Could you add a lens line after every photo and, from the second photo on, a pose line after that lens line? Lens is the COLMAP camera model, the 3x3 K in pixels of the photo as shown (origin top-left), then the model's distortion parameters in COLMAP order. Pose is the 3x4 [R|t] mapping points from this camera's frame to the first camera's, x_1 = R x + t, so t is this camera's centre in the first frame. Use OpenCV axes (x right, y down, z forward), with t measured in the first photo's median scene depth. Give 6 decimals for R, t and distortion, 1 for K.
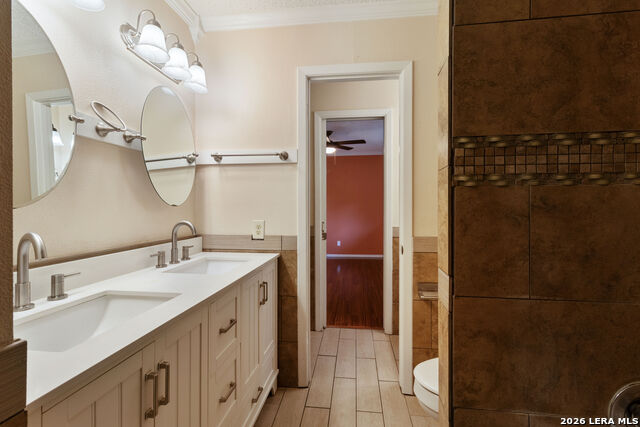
lens RADIAL K [[294.2, 0, 321.4], [0, 294.2, 209.1], [0, 0, 1]] dist [0.002643, 0.000283]
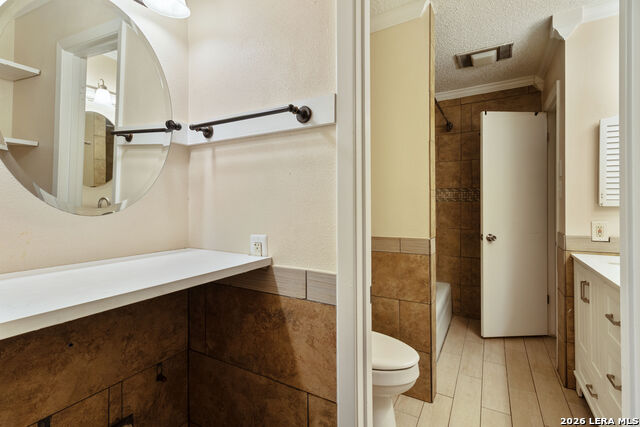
lens RADIAL K [[294.2, 0, 321.4], [0, 294.2, 209.1], [0, 0, 1]] dist [0.002643, 0.000283]
pose [[0.914971, 0.000280, -0.403520, 0.098105], [0.000893, 0.999996, 0.002720, -0.021484], [0.403519, -0.002849, 0.914967, 0.548851]]
